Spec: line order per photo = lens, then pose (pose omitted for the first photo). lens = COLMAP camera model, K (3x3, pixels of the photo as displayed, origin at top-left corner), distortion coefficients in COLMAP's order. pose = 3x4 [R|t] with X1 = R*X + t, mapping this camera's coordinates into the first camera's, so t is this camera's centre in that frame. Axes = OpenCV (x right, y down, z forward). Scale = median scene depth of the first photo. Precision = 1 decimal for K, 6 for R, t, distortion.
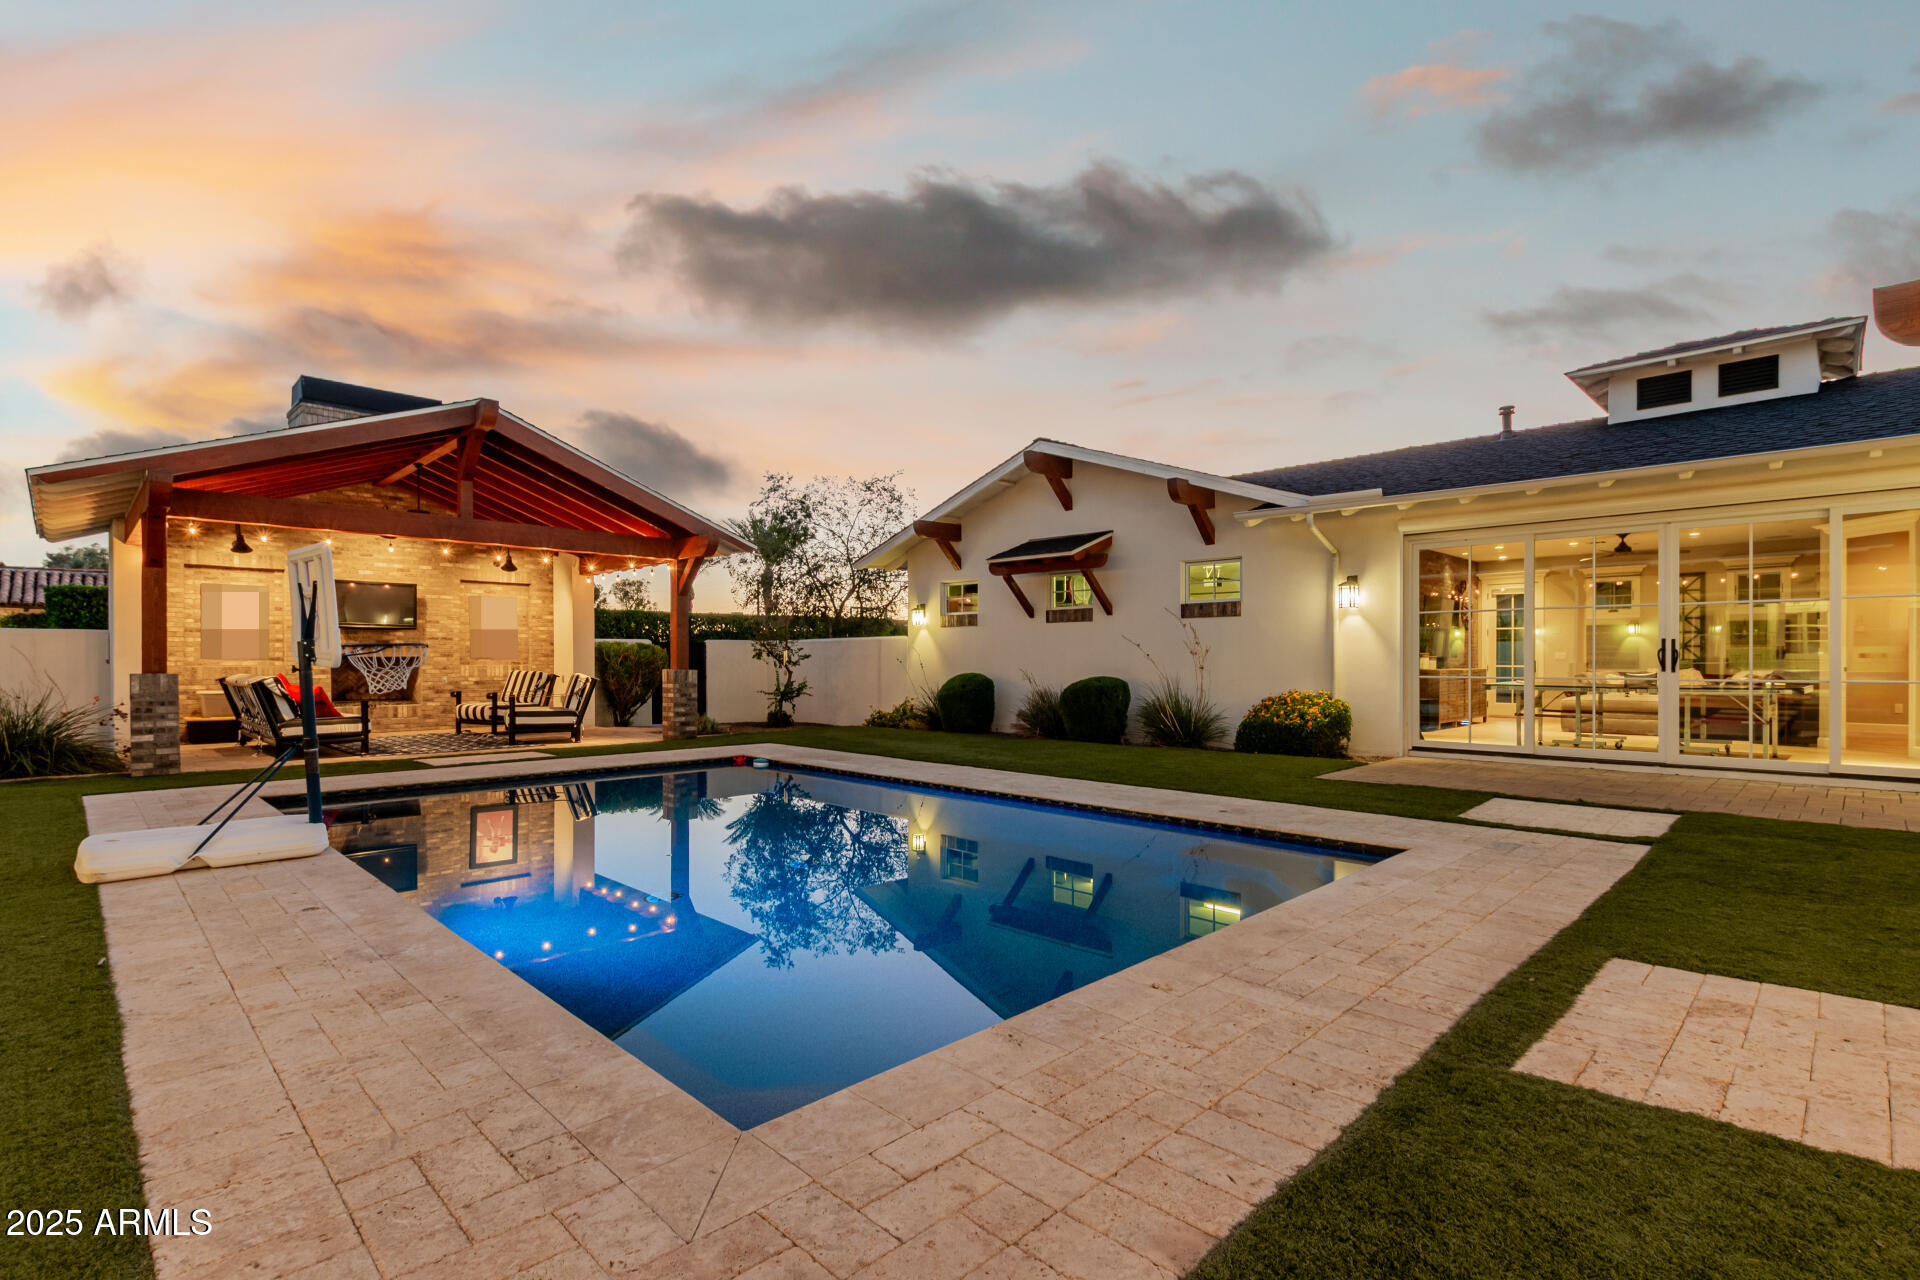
lens RADIAL K [[902.3, 0, 990.0], [0, 902.3, 666.4], [0, 0, 1]] dist [0.002236, -0.001674]
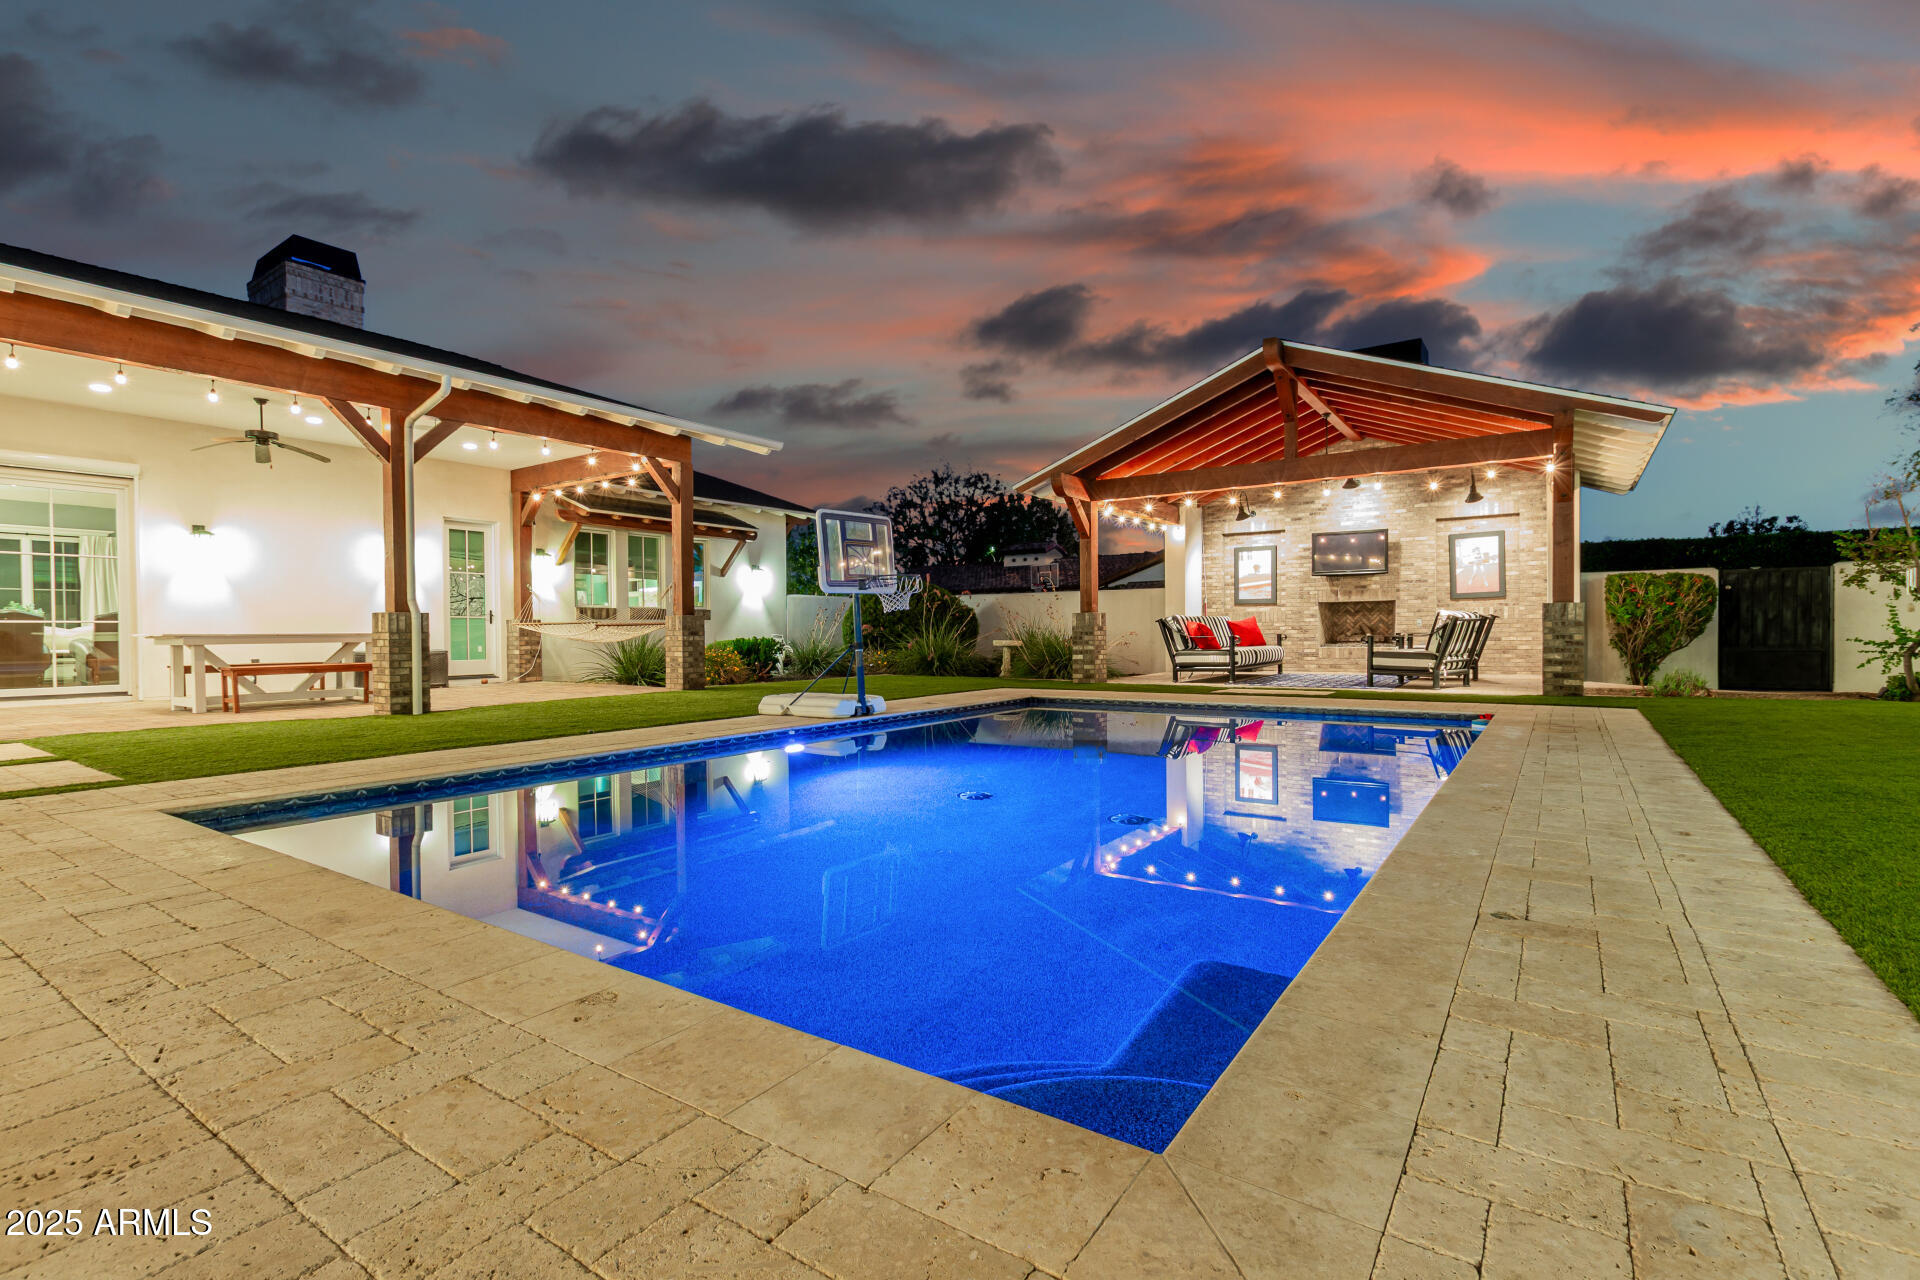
lens RADIAL K [[878.8, 0, 947.6], [0, 878.8, 645.4], [0, 0, 1]] dist [0.003410, -0.001591]
pose [[0.167175, 0.015442, -0.985806, 0.308332], [0.002215, 0.999869, 0.016038, 0.027657], [0.985925, -0.004864, 0.167119, 0.404725]]
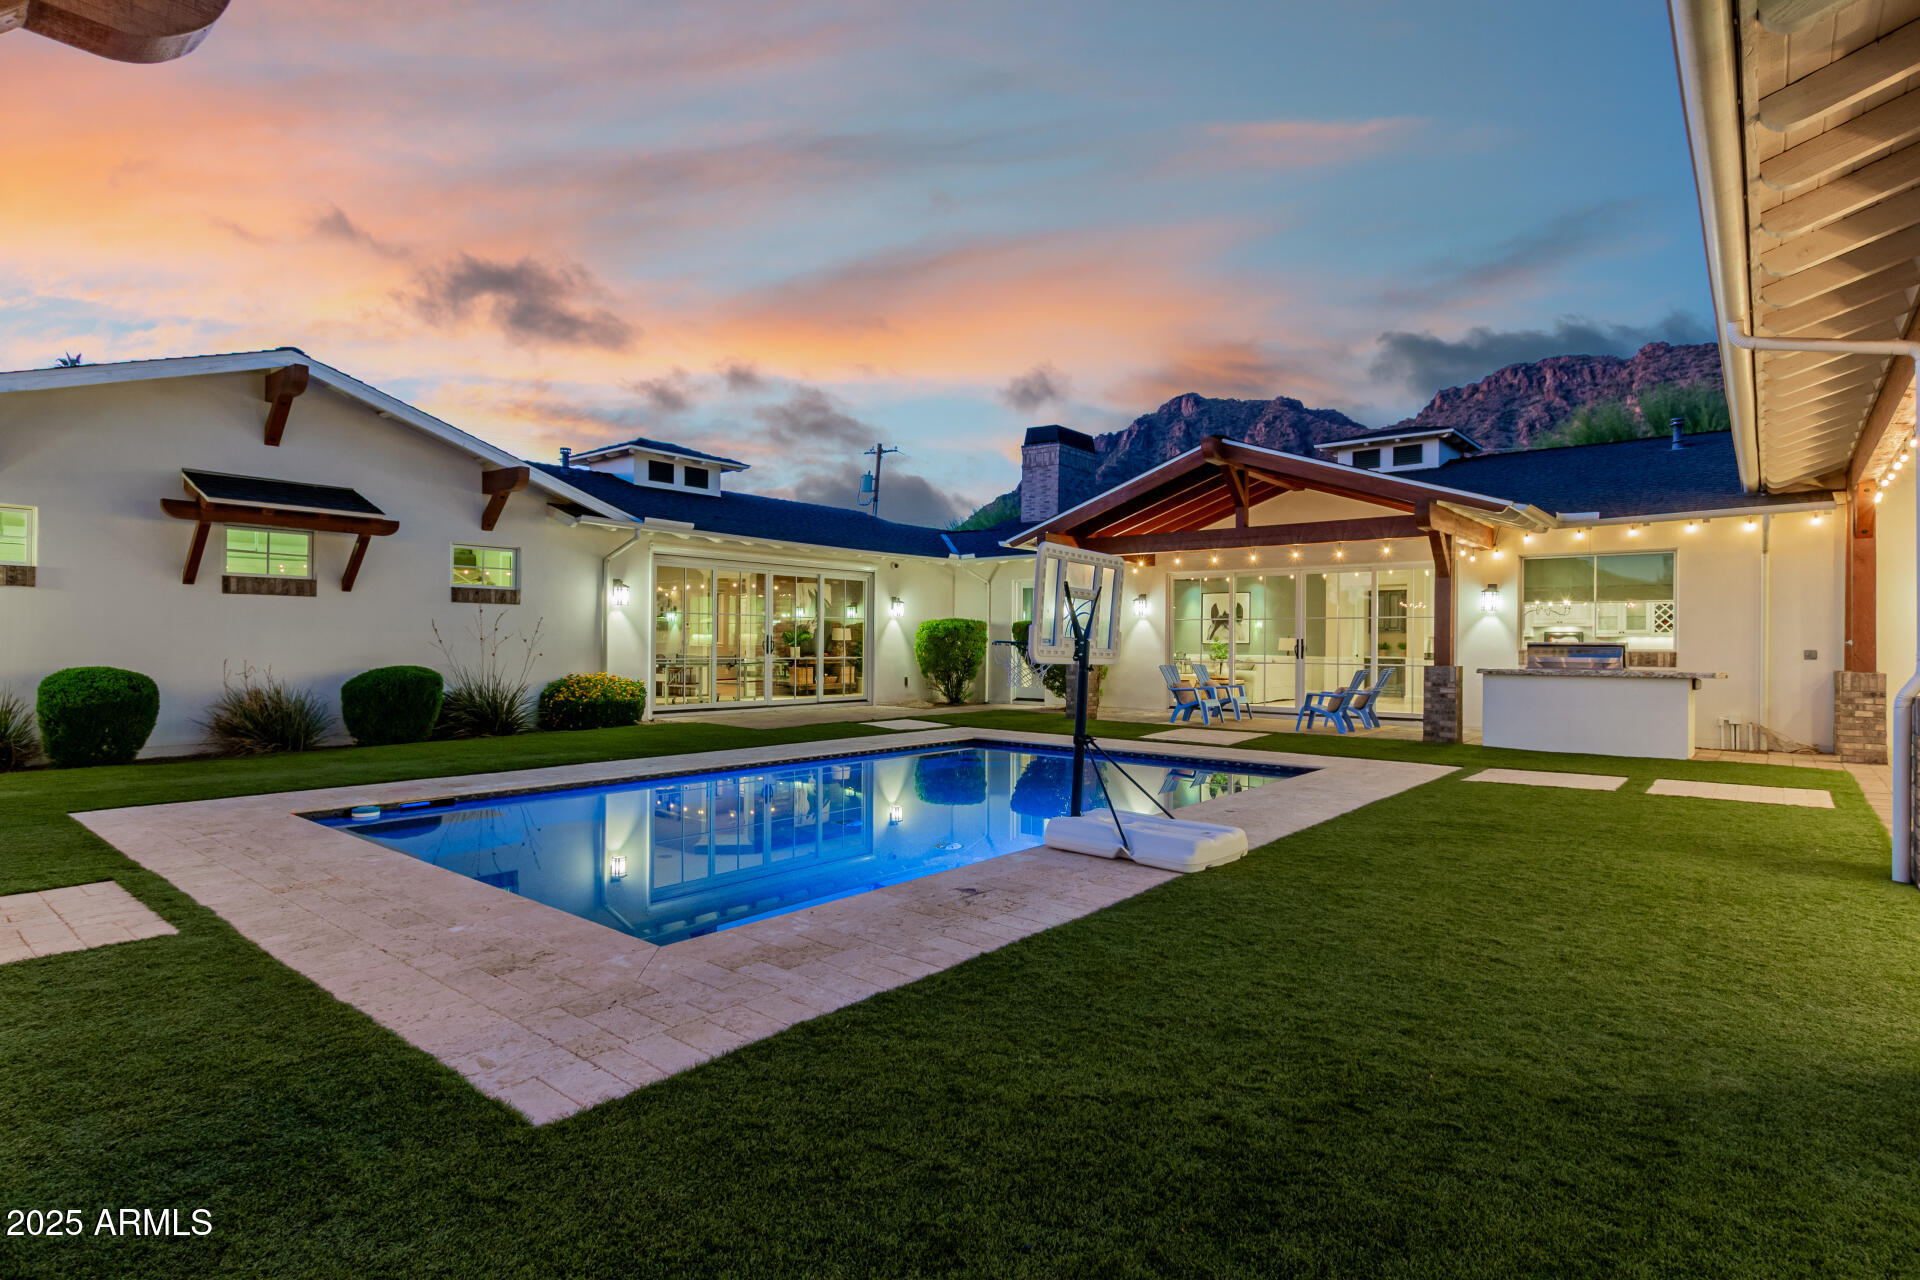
lens RADIAL K [[973.2, 0, 954.5], [0, 973.2, 643.5], [0, 0, 1]] dist [0.001151, 0.000386]
pose [[-0.076545, -0.000825, 0.997066, -0.832336], [-0.000296, 1.000000, 0.000804, -0.011069], [-0.997066, -0.000234, -0.076546, 0.552207]]
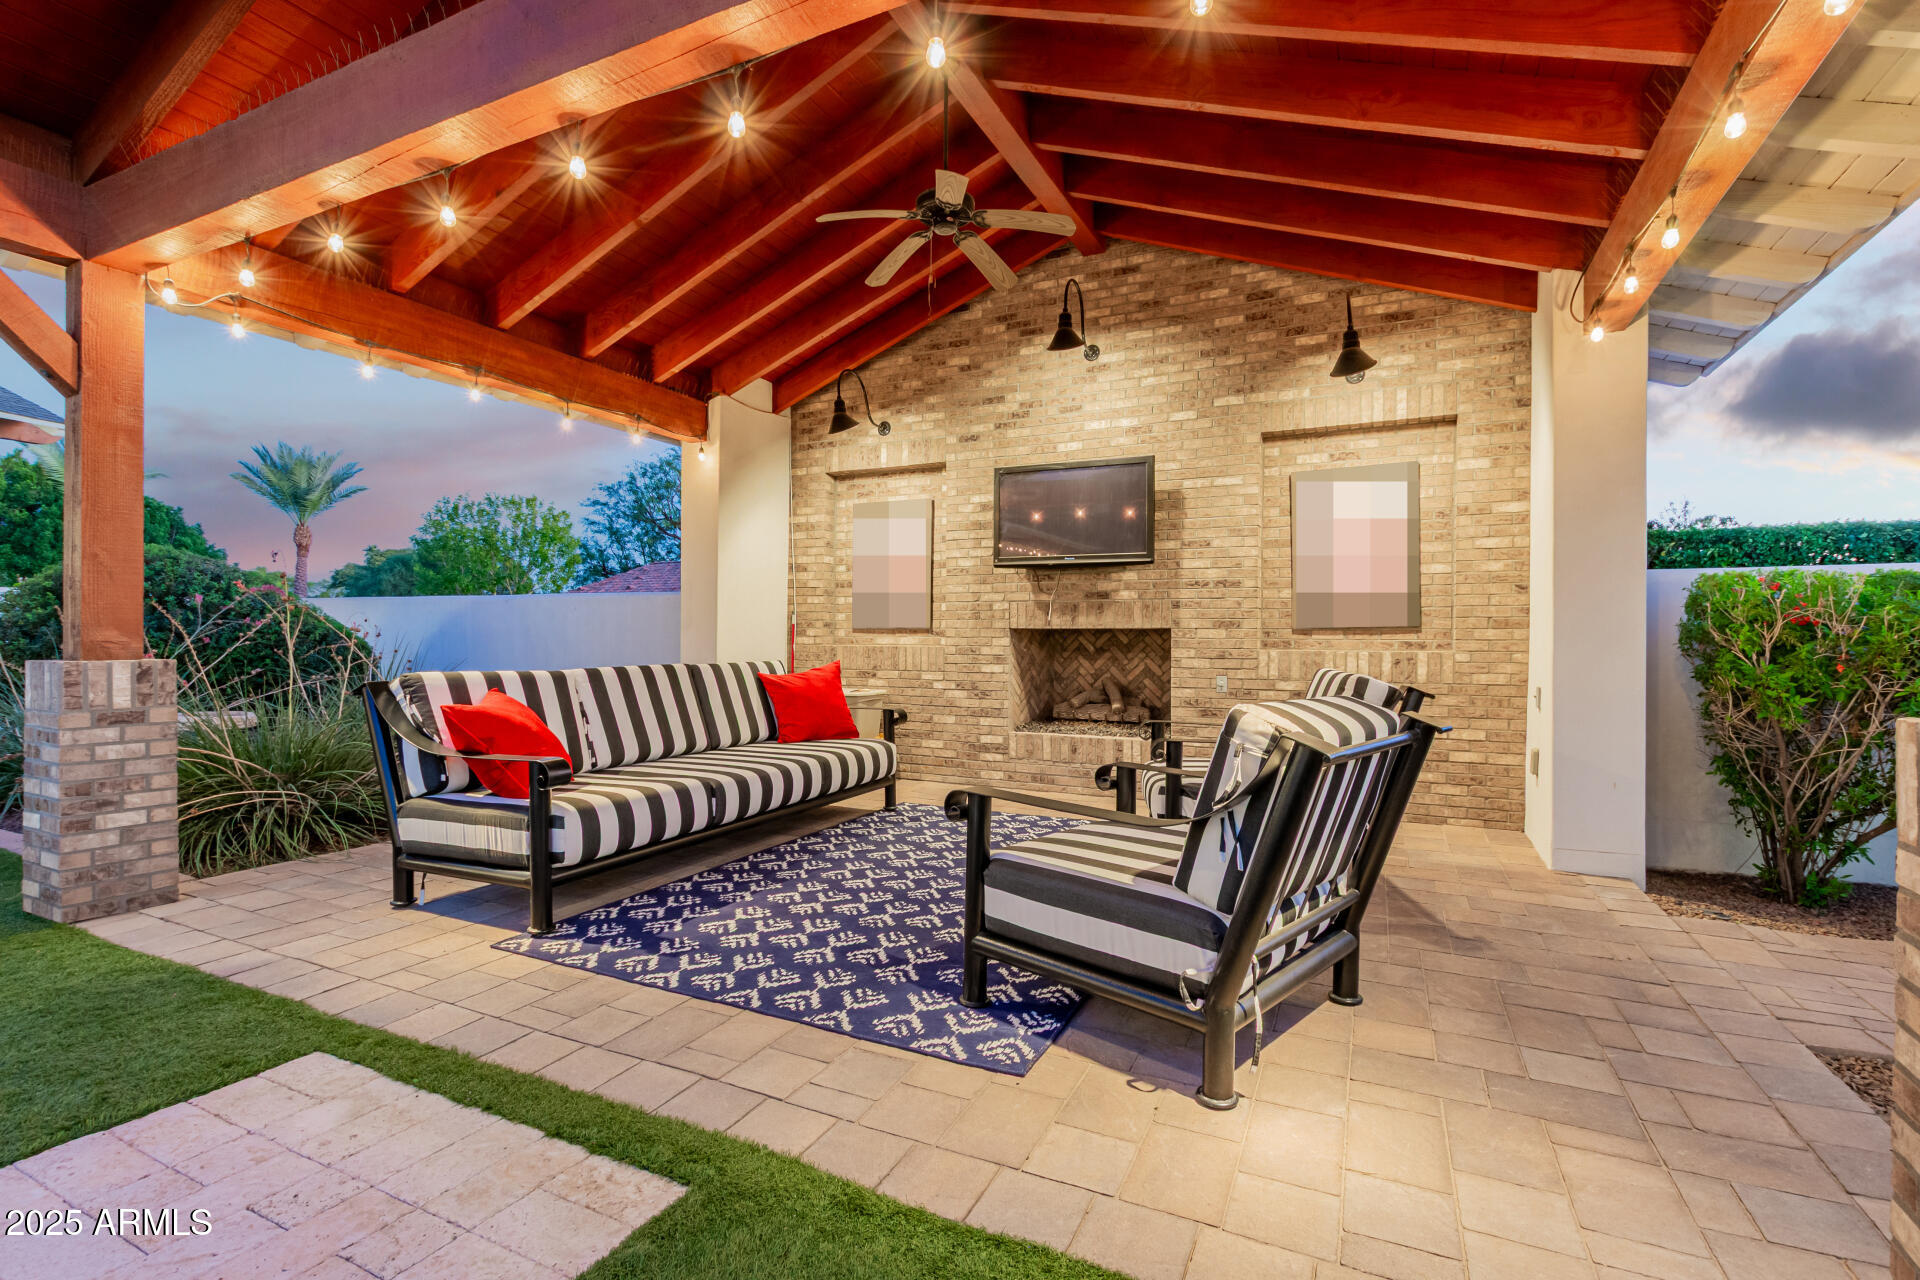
lens RADIAL K [[878.8, 0, 949.0], [0, 878.8, 646.6], [0, 0, 1]] dist [0.003410, -0.001591]
pose [[0.308060, 0.010273, -0.951312, -0.320596], [-0.013139, 0.999892, 0.006543, -0.004087], [0.951276, 0.010484, 0.308161, 0.921883]]
